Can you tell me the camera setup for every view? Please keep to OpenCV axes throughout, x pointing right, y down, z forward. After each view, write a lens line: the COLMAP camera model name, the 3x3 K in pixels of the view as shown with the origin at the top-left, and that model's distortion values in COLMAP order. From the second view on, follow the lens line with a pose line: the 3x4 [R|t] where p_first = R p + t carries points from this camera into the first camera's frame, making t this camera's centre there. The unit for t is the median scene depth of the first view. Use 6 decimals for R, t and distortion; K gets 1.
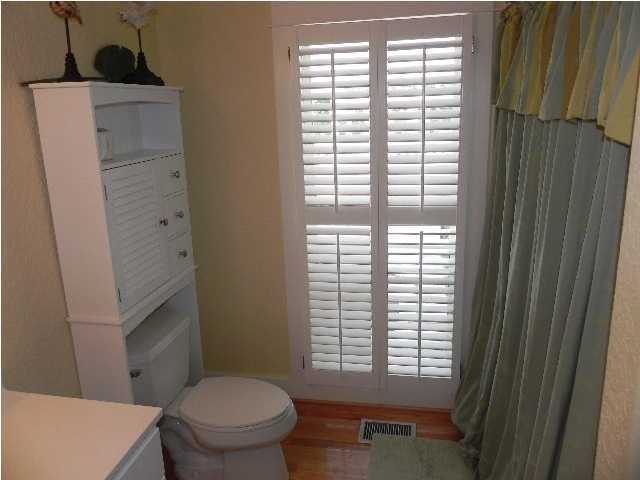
lens RADIAL K [[475.5, 0, 321.5], [0, 475.5, 220.2], [0, 0, 1]] dist [-0.024463, -0.003495]
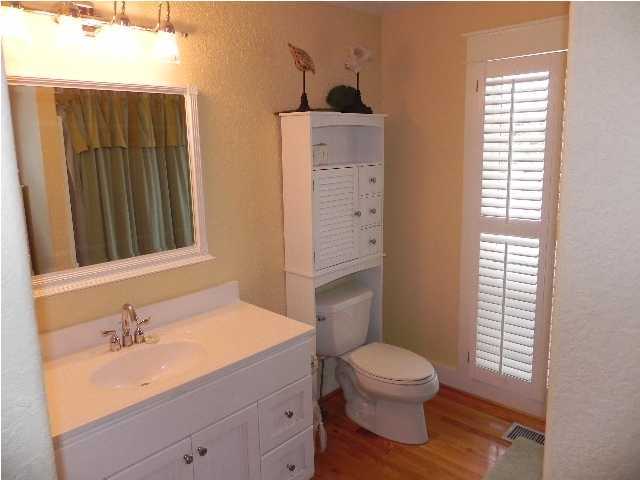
lens RADIAL K [[475.5, 0, 321.5], [0, 475.5, 220.2], [0, 0, 1]] dist [-0.024463, -0.003495]
pose [[0.842089, 0.102527, -0.529504, 0.290712], [-0.129673, 0.991454, -0.014249, 0.053422], [0.523518, 0.080662, 0.848188, -0.191486]]
